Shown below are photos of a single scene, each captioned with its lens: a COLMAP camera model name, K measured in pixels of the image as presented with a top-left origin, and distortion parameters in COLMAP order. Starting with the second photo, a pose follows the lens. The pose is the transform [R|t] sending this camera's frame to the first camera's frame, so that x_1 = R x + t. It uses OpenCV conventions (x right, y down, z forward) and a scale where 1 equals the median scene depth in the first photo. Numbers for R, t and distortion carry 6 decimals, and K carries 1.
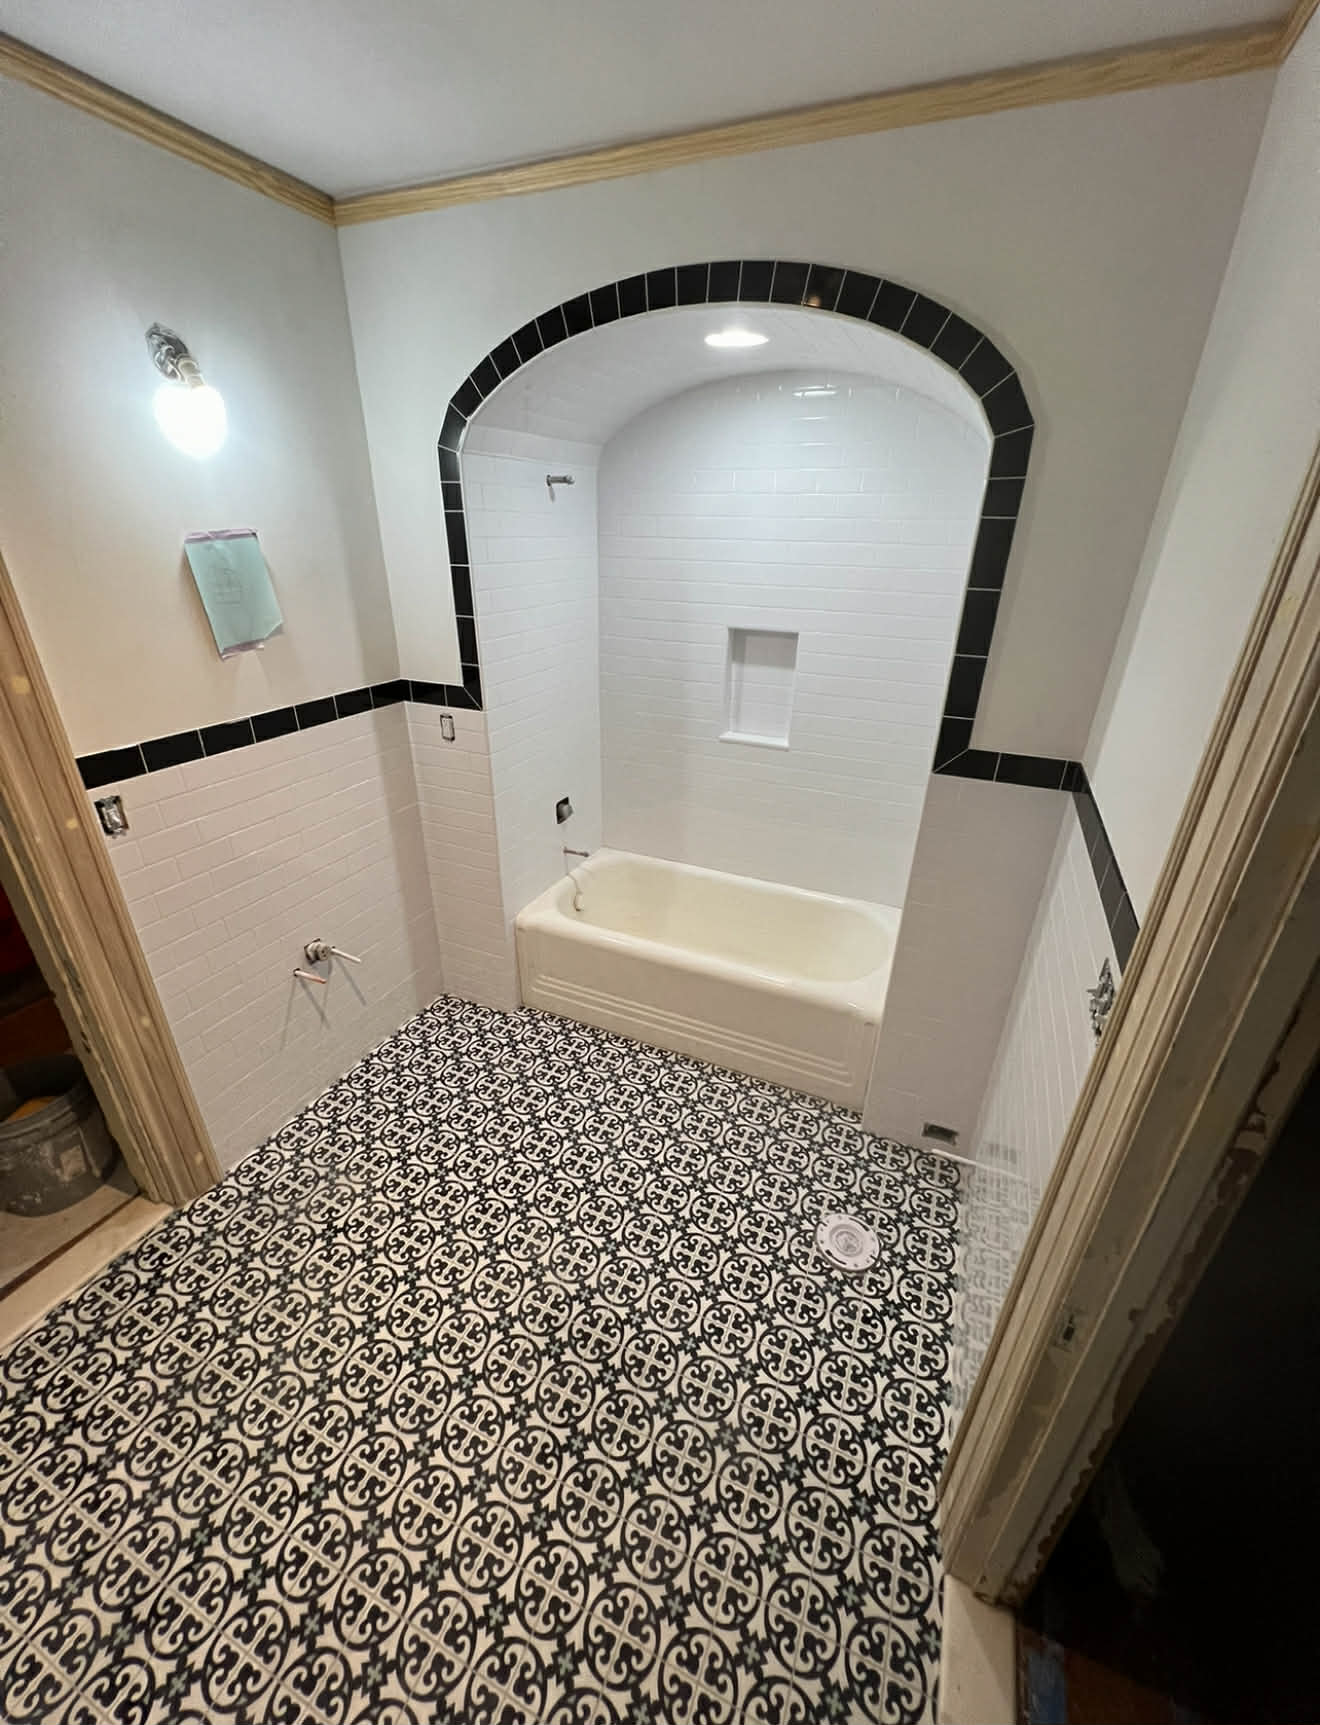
lens RADIAL K [[702.5, 0, 661.4], [0, 702.5, 861.6], [0, 0, 1]] dist [0.000582, -0.000112]
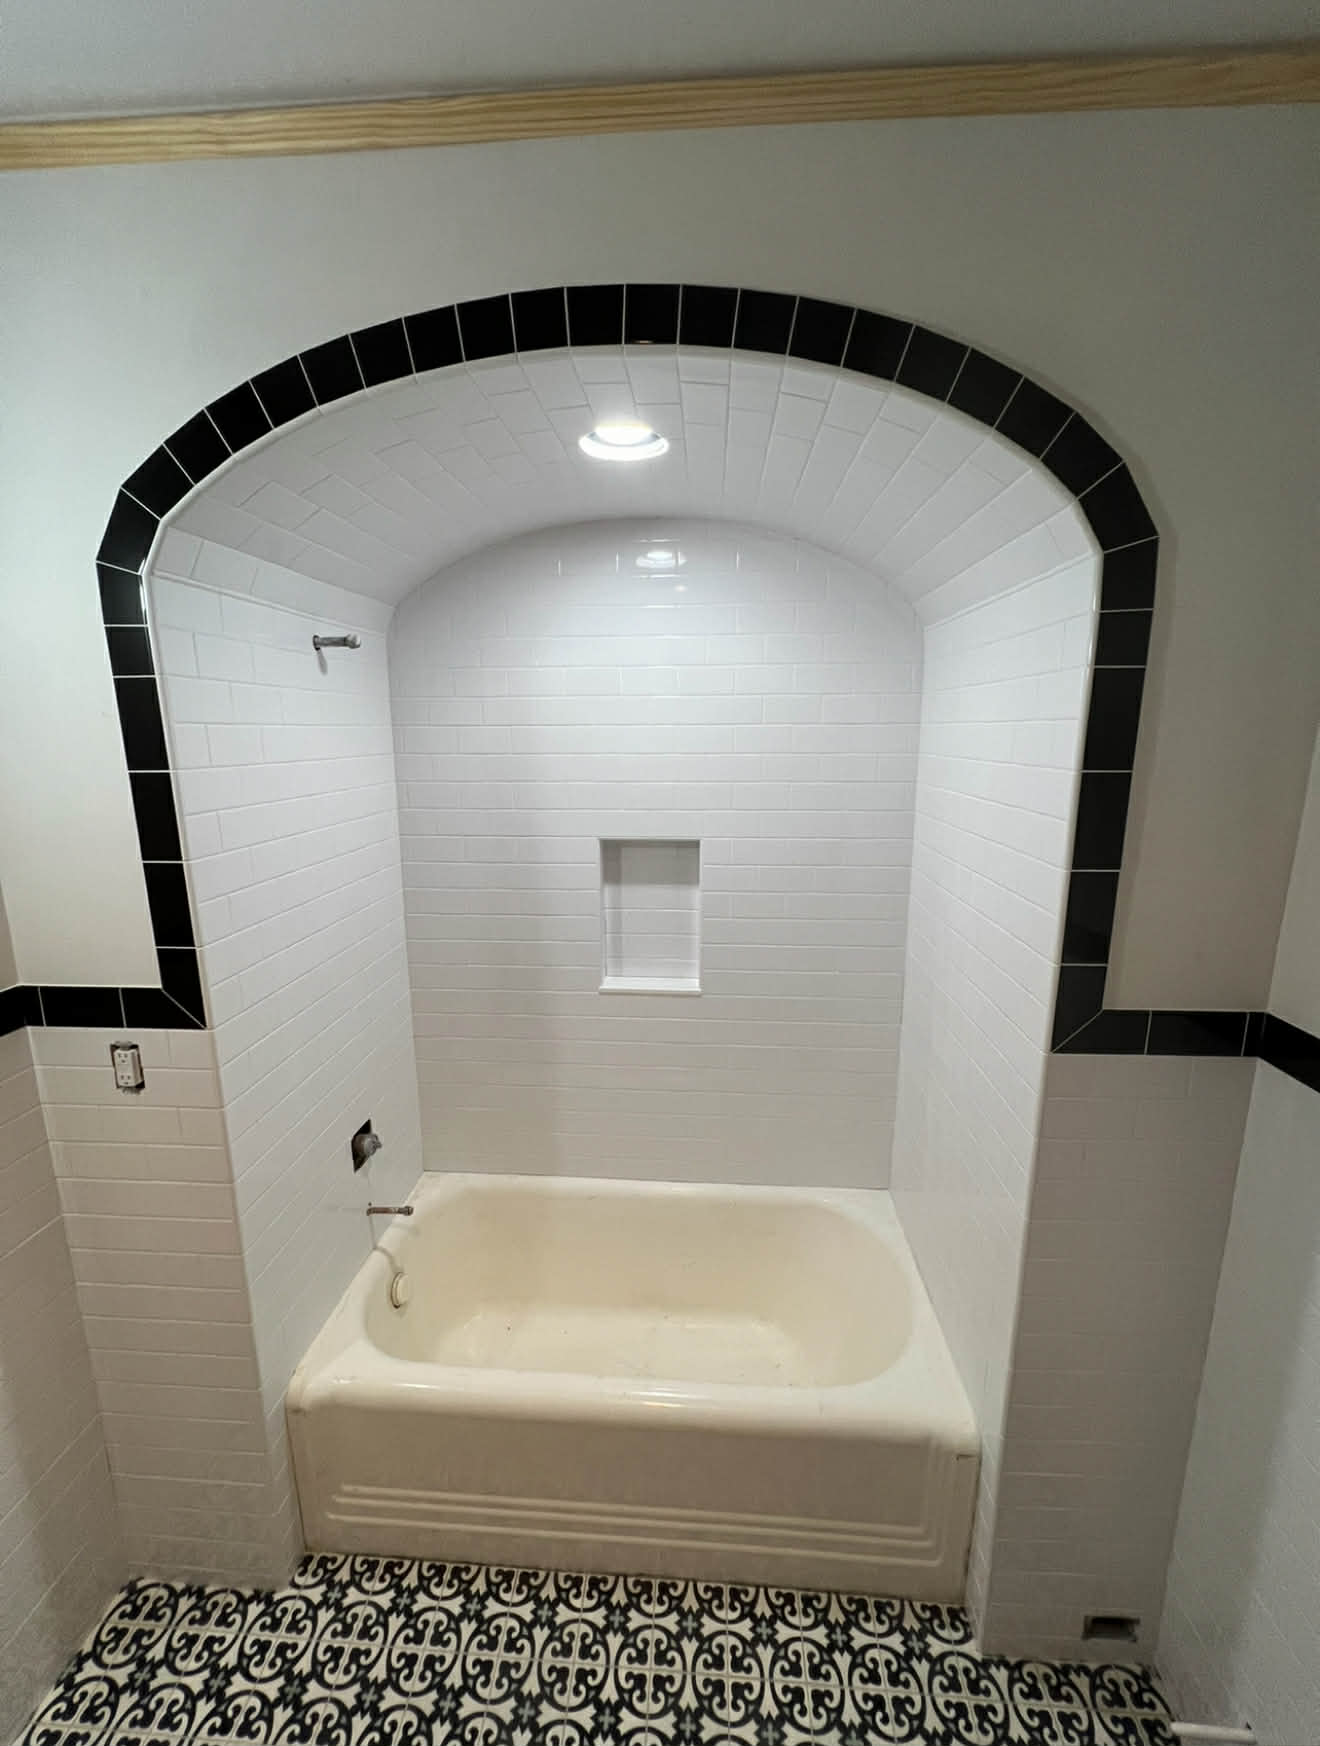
lens RADIAL K [[705.2, 0, 663.3], [0, 705.2, 872.8], [0, 0, 1]] dist [0.003147, 0.000180]
pose [[0.938510, -0.088020, 0.333845, -0.095635], [0.166929, 0.962106, -0.215609, -0.149761], [-0.302216, 0.258080, 0.917639, 0.366887]]
